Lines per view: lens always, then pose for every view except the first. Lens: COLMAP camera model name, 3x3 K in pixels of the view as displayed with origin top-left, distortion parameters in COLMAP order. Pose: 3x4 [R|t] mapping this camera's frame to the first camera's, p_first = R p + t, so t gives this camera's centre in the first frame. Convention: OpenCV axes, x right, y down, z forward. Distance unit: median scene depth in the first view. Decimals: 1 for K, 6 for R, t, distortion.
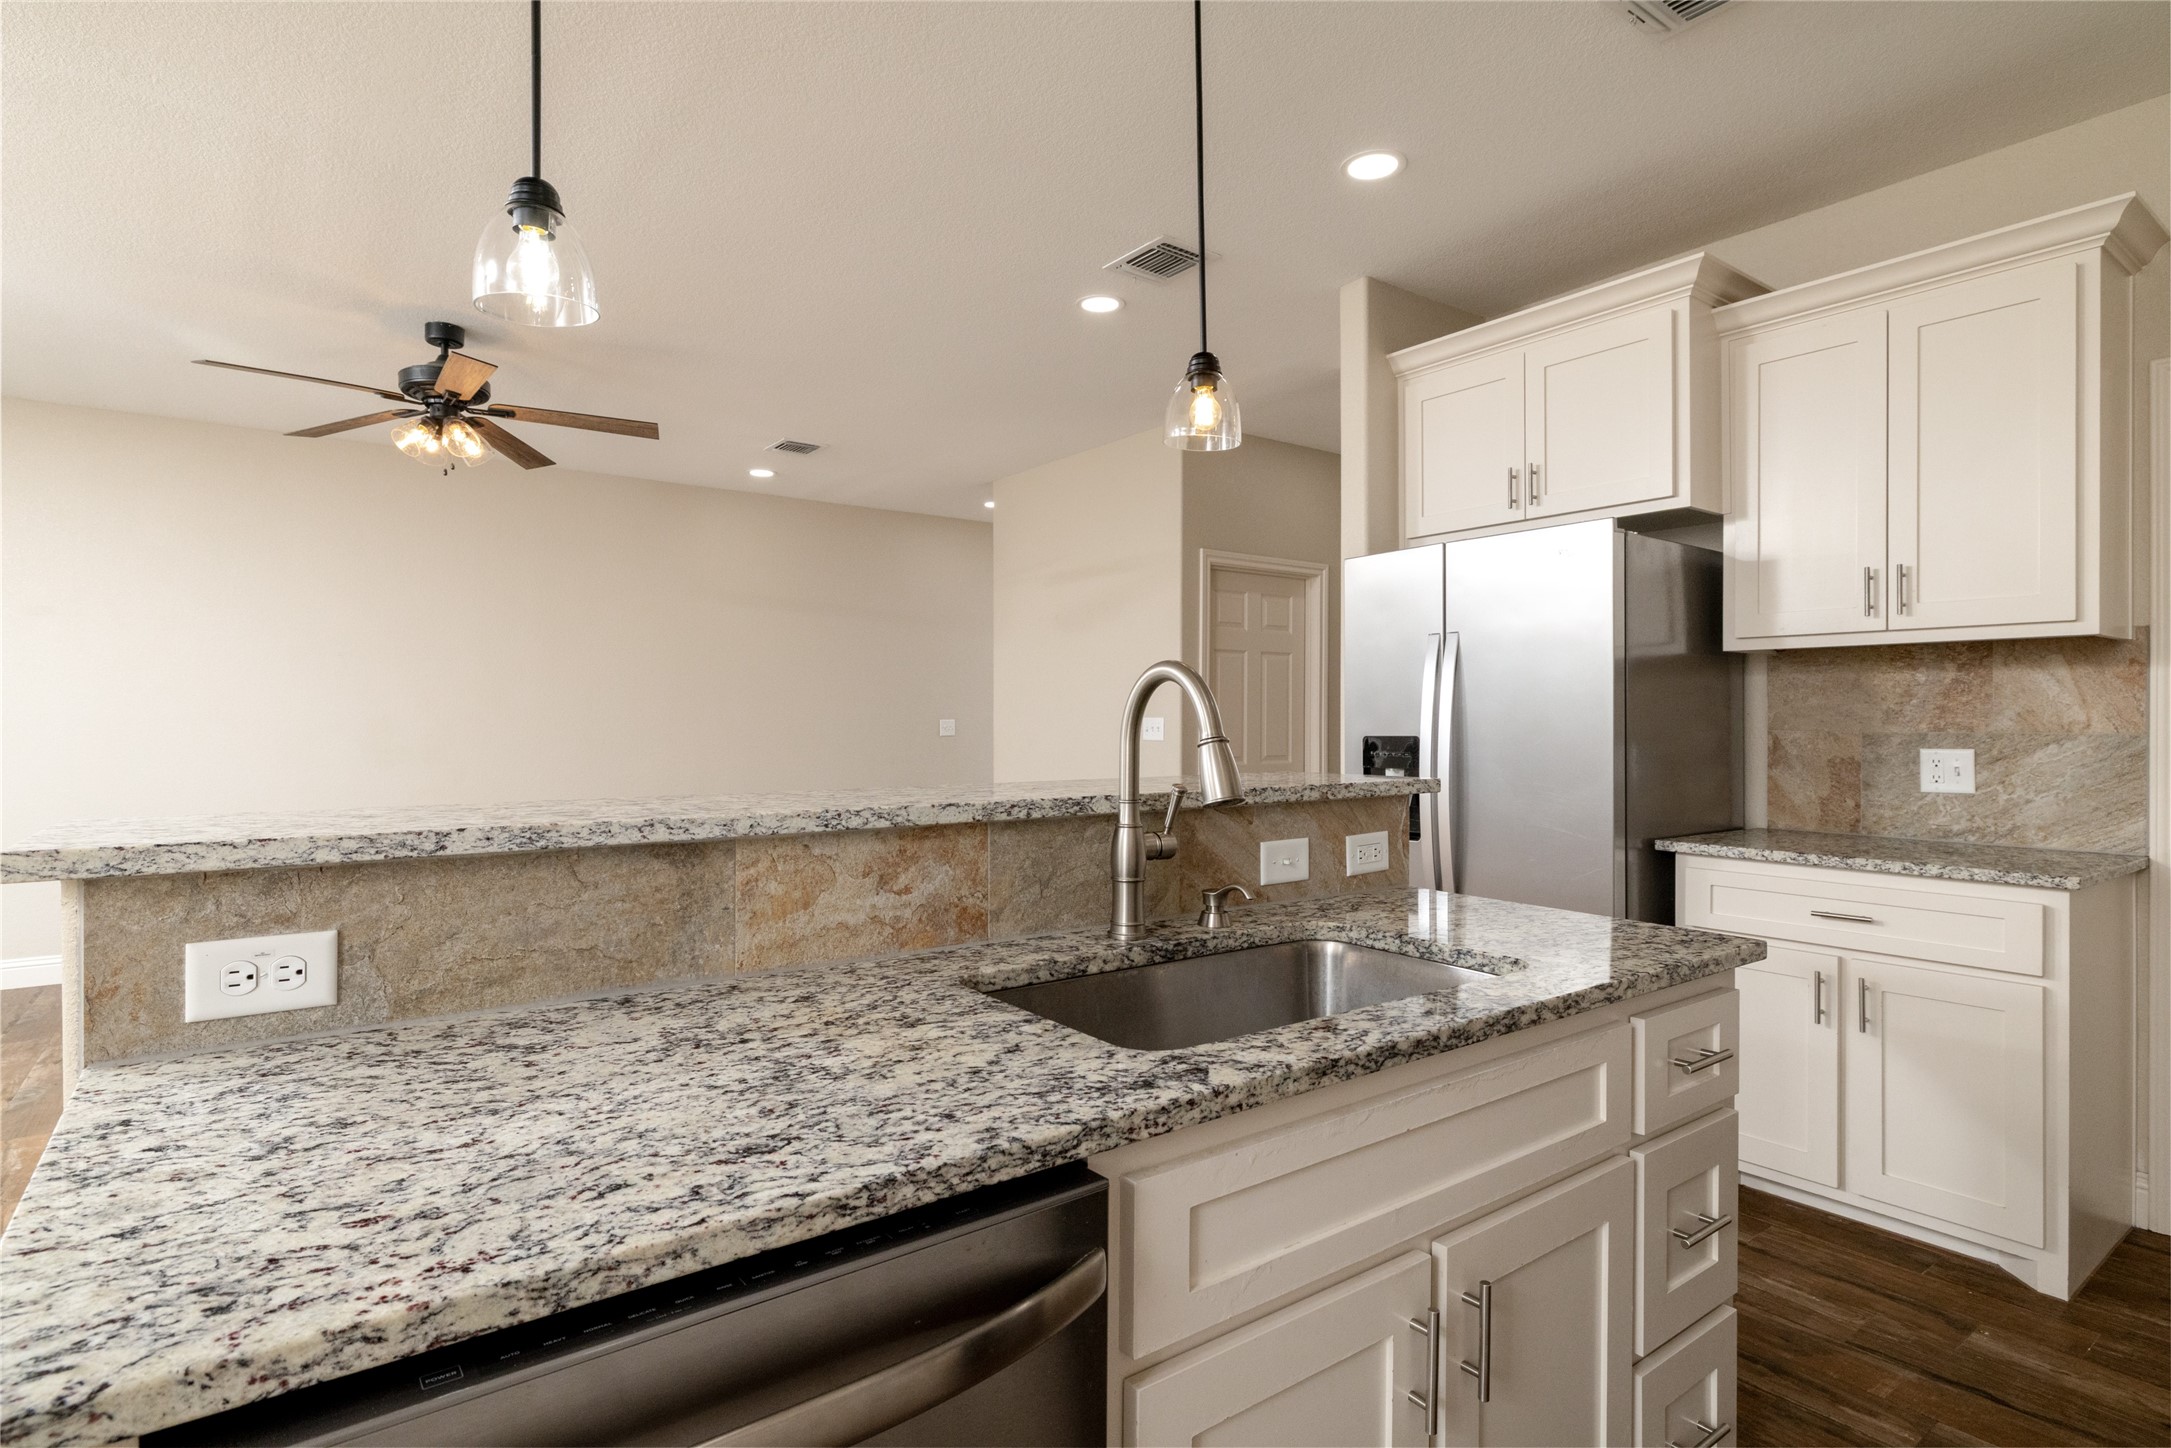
lens RADIAL K [[1113.2, 0, 1085.5], [0, 1113.2, 724.0], [0, 0, 1]] dist [-0.002249, -0.001192]
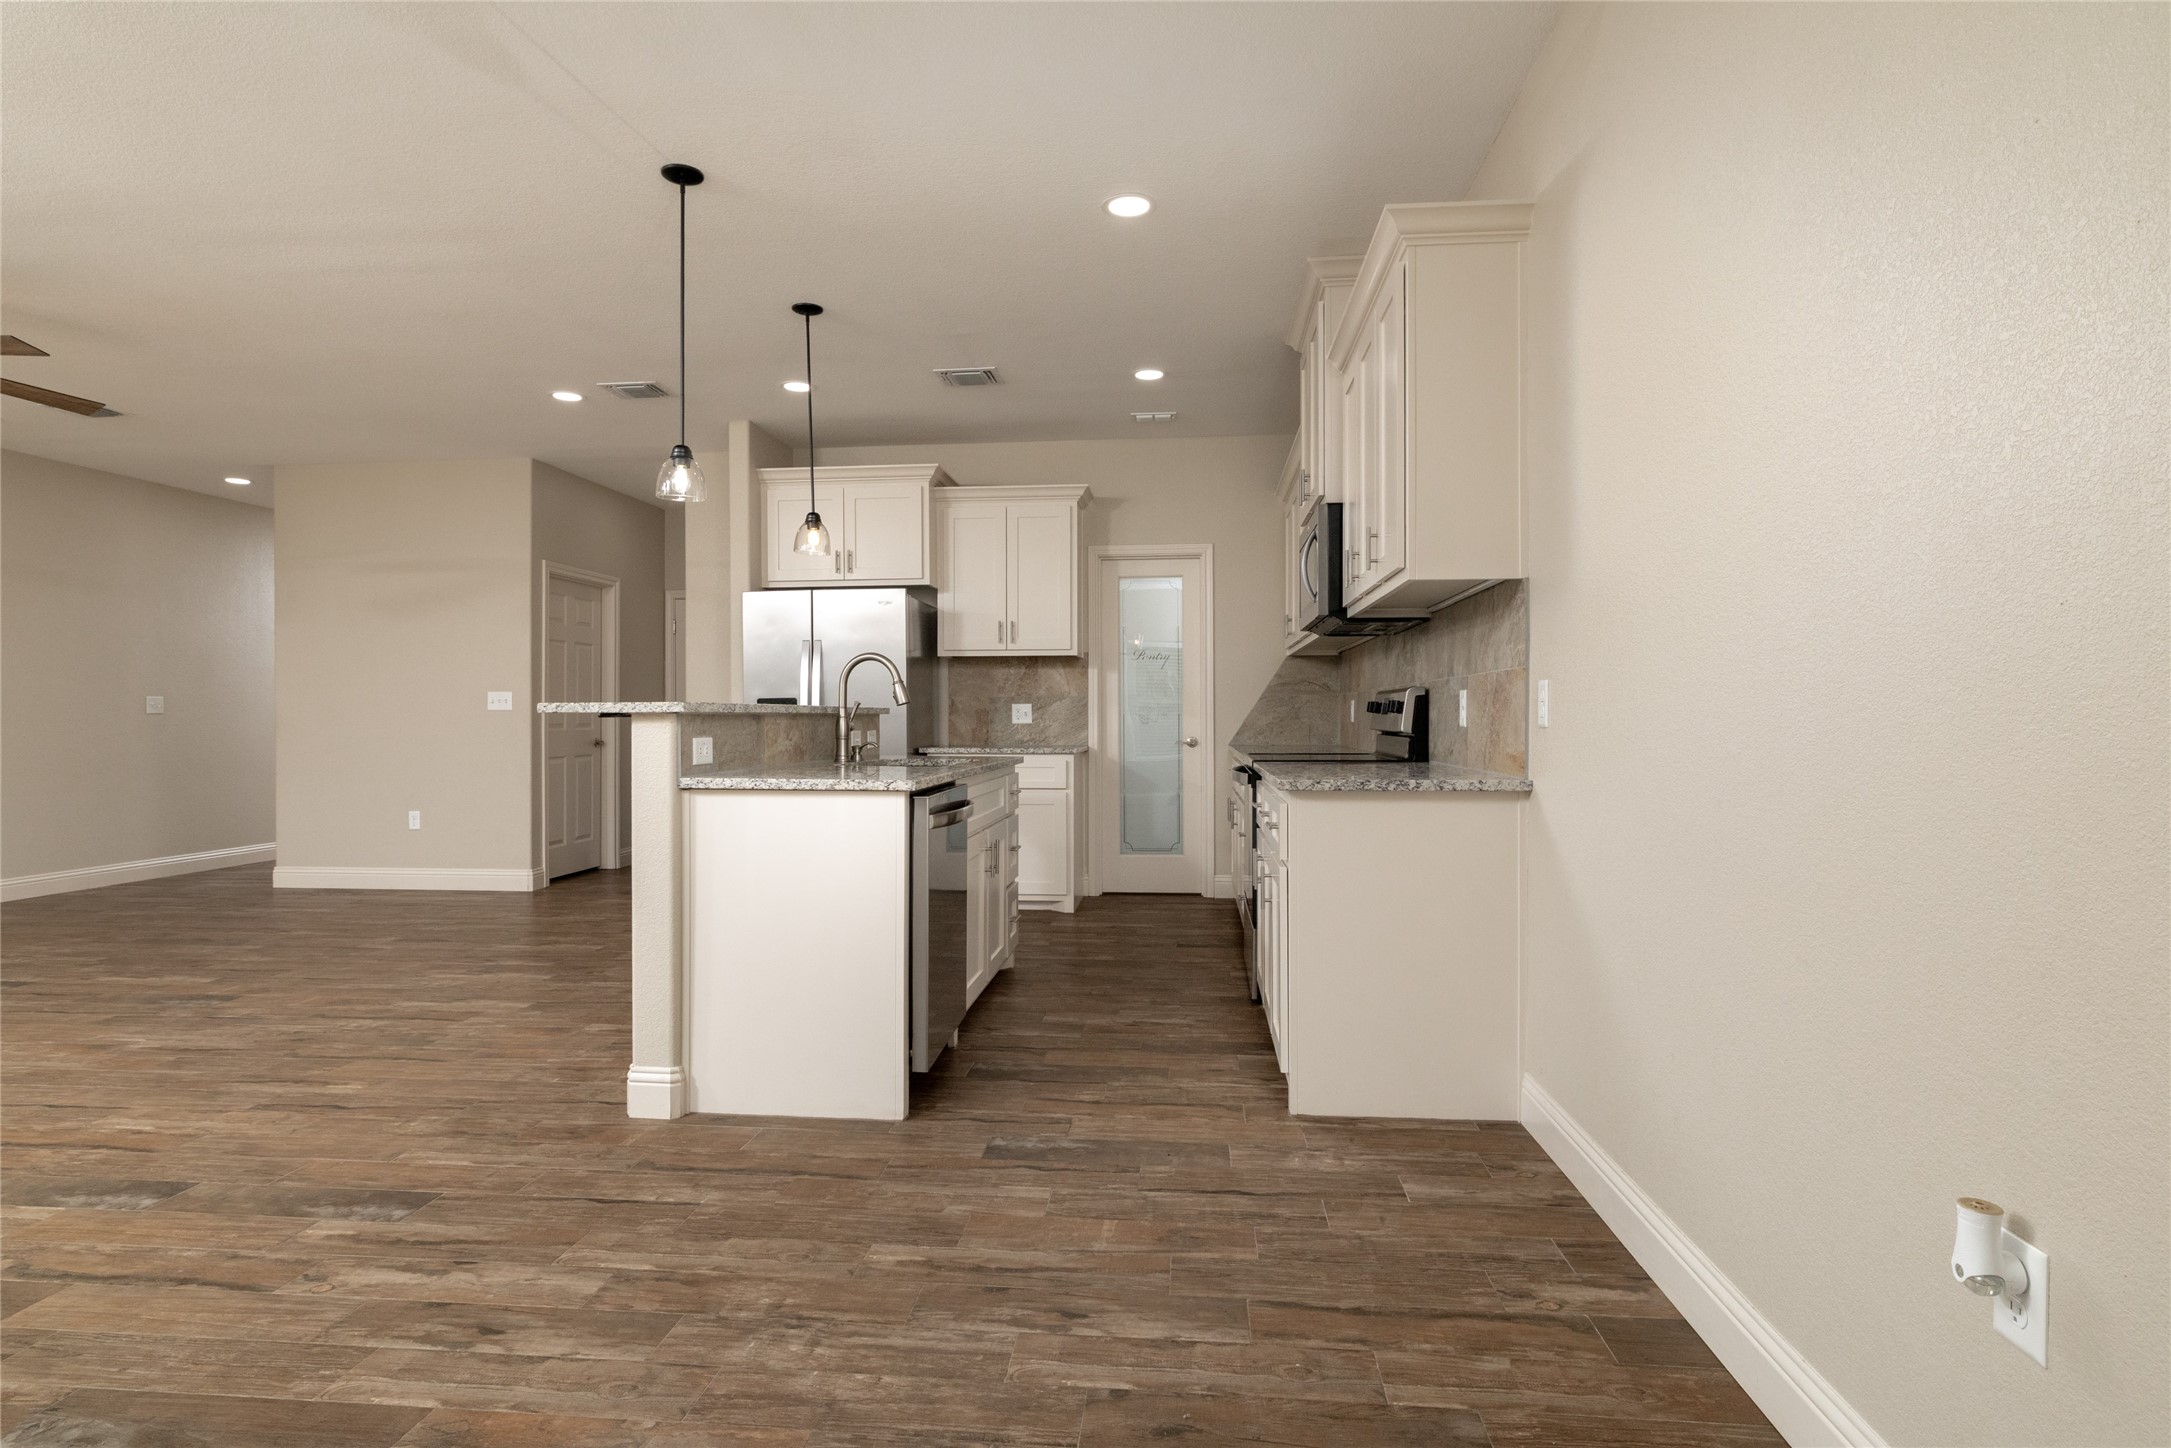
lens RADIAL K [[1113.2, 0, 1085.5], [0, 1113.2, 724.0], [0, 0, 1]] dist [-0.002249, -0.001192]
pose [[0.676278, -0.007549, 0.736608, -0.774771], [0.005420, 0.999971, 0.005273, 0.051167], [-0.736626, 0.000427, 0.676300, -0.596381]]
